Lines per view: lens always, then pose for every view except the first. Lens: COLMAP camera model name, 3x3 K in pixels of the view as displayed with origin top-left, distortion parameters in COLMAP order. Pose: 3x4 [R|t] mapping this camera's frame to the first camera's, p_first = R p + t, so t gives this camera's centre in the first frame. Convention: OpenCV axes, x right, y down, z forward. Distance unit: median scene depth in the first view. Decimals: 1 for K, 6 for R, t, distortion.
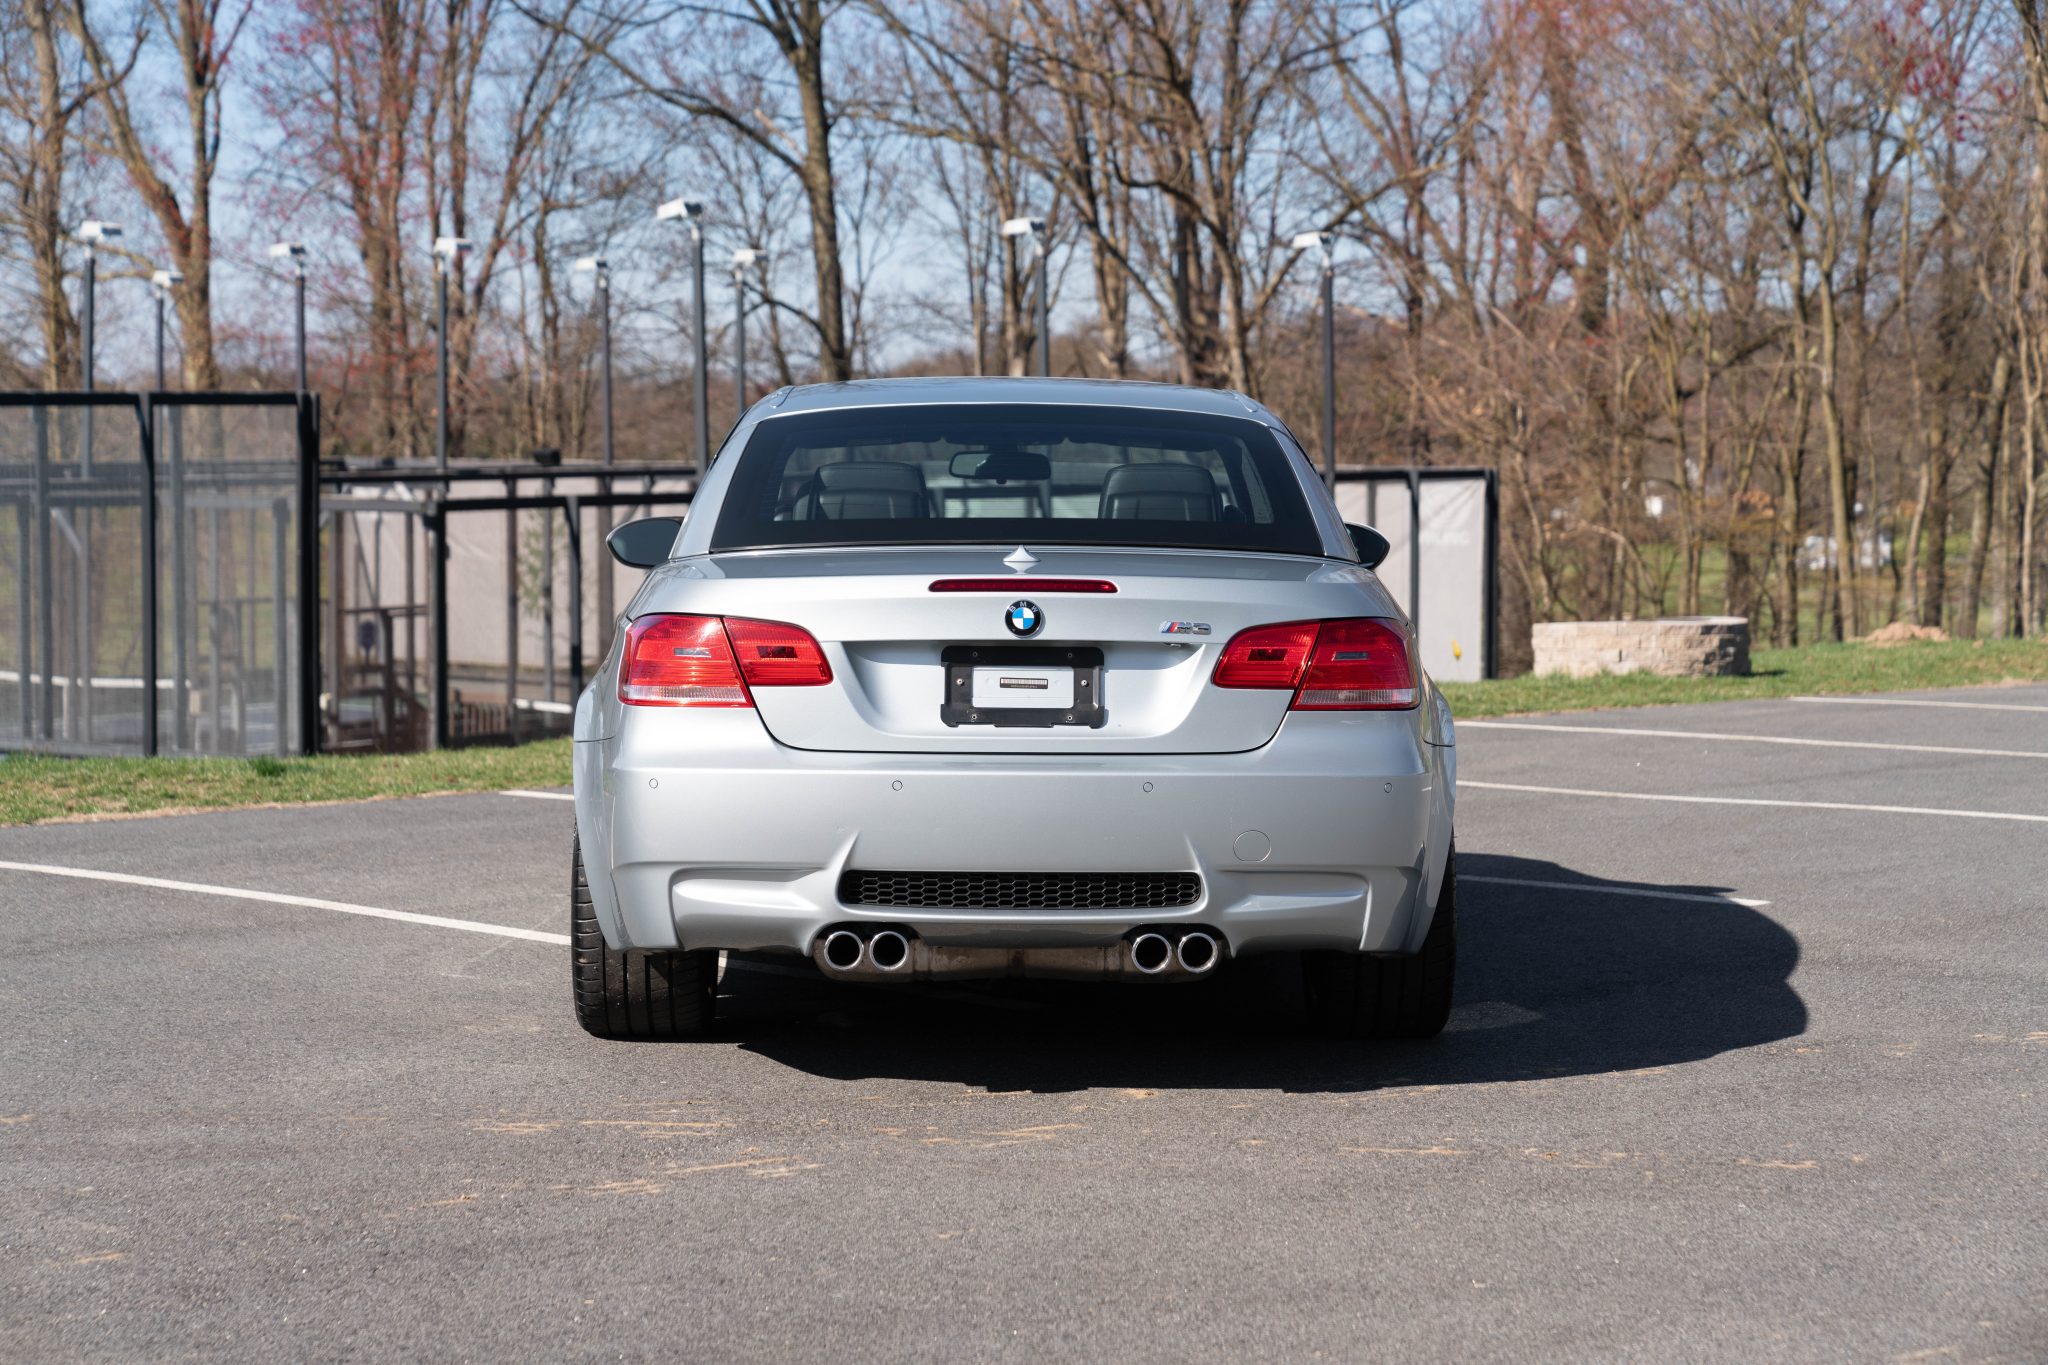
lens RADIAL K [[3874.5, 0, 1036.2], [0, 3874.5, 590.9], [0, 0, 1]] dist [0.010093, 0.000000]
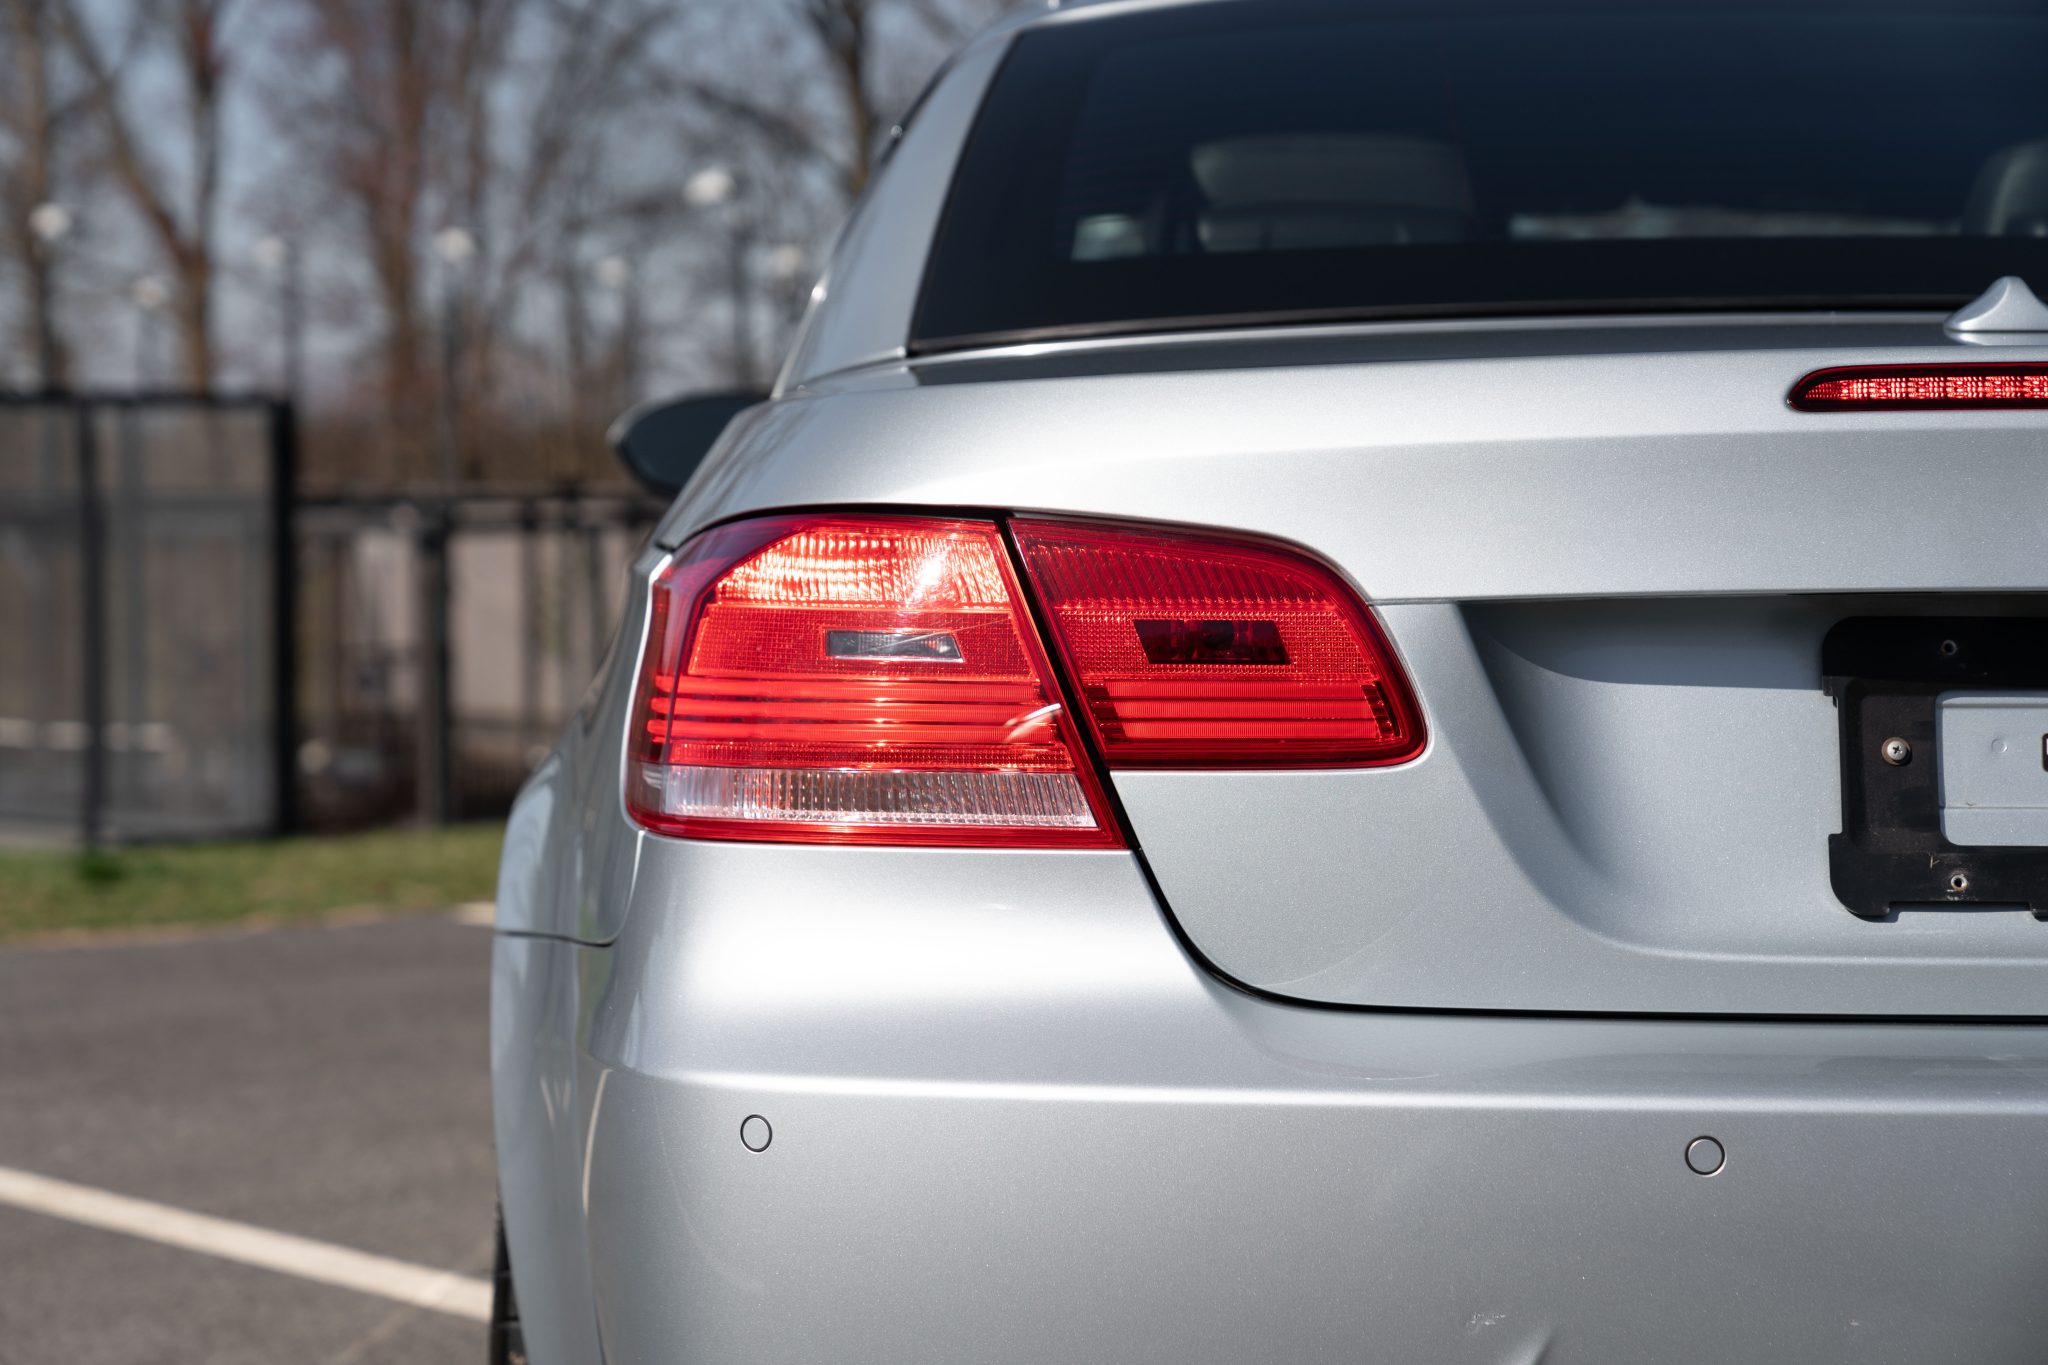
lens RADIAL K [[3874.5, 0, 1043.1], [0, 3874.5, 612.7], [0, 0, 1]] dist [0.010093, 0.000000]
pose [[0.999963, -0.005608, -0.006554, -0.069230], [0.005566, 0.999963, -0.006485, 0.013860], [0.006590, 0.006448, 0.999957, 0.657118]]
